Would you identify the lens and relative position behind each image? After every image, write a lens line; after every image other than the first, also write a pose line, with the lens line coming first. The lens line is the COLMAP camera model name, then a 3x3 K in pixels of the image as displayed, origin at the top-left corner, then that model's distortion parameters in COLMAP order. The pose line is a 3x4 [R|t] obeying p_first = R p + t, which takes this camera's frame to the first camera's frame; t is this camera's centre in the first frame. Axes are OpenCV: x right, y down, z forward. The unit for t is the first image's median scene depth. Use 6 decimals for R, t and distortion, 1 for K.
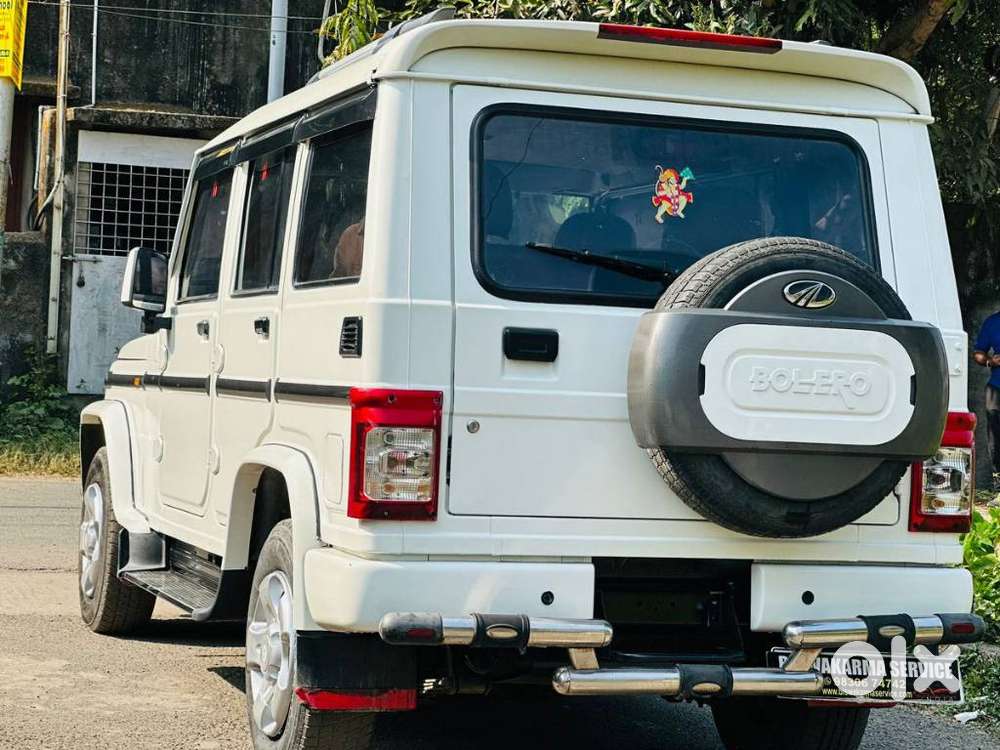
lens RADIAL K [[2240.1, 0, 500.0], [0, 2240.1, 375.0], [0, 0, 1]] dist [-0.049166, 3.021414]
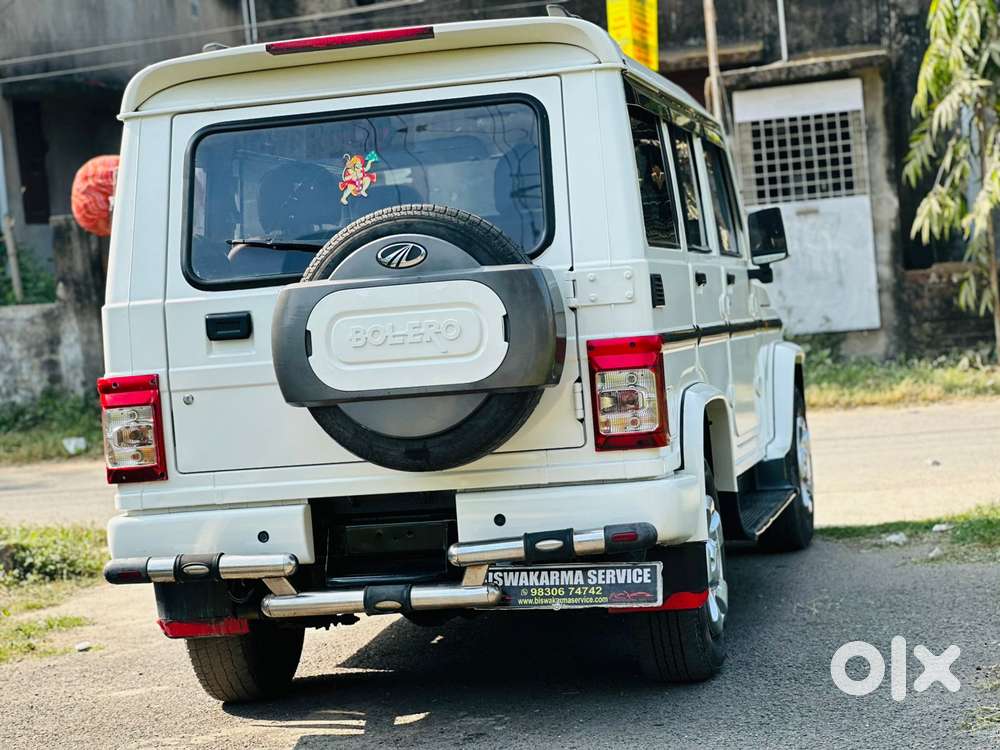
lens RADIAL K [[2240.1, 0, 500.0], [0, 2240.1, 375.0], [0, 0, 1]] dist [-0.049166, 3.021414]
pose [[0.850432, -0.100017, -0.516490, 0.734149], [0.118264, 0.992979, 0.002441, 0.025865], [0.512619, -0.063159, 0.856290, 0.052632]]
